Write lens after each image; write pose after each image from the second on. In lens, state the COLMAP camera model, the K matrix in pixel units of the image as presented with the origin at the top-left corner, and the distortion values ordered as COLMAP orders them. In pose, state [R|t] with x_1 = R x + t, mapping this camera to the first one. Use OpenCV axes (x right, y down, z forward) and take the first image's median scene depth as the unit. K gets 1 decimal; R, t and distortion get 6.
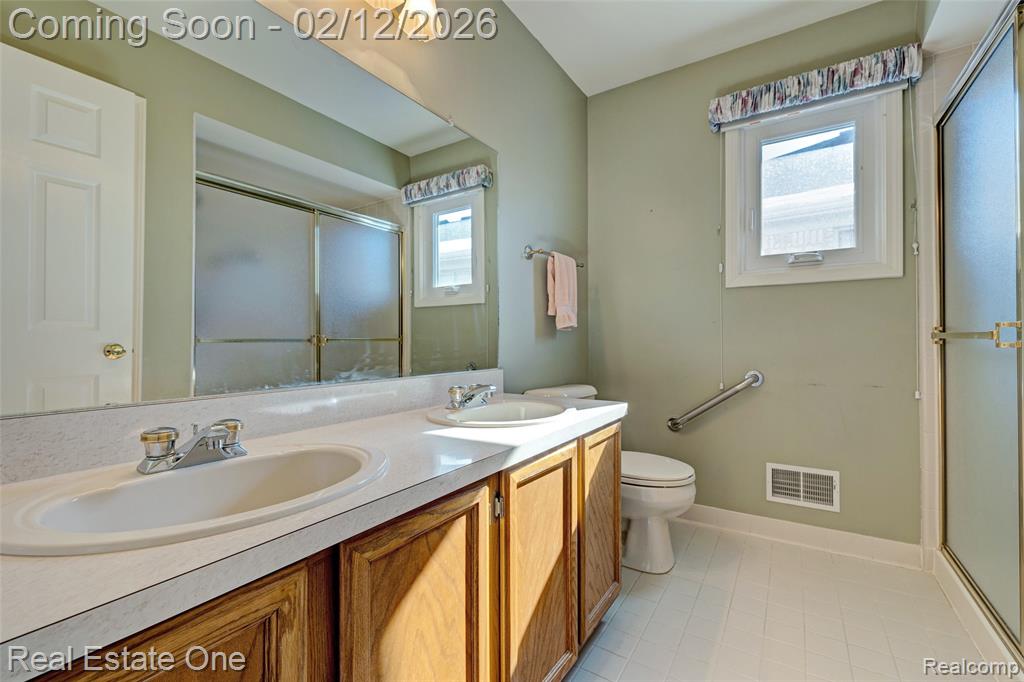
lens RADIAL K [[432.3, 0, 515.4], [0, 432.3, 338.1], [0, 0, 1]] dist [0.000838, 0.000180]
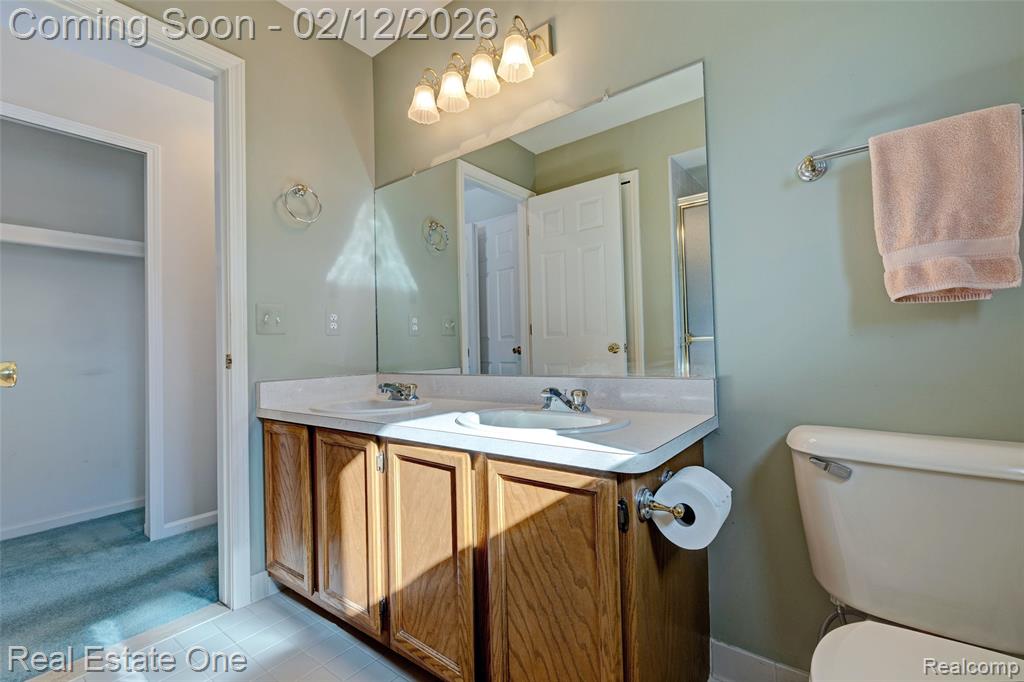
lens RADIAL K [[432.3, 0, 515.4], [0, 432.3, 338.1], [0, 0, 1]] dist [0.000838, 0.000180]
pose [[-0.083220, -0.025559, -0.996203, 1.358022], [0.045743, 0.998519, -0.029440, 0.030717], [0.995481, -0.048019, -0.081928, 1.533289]]
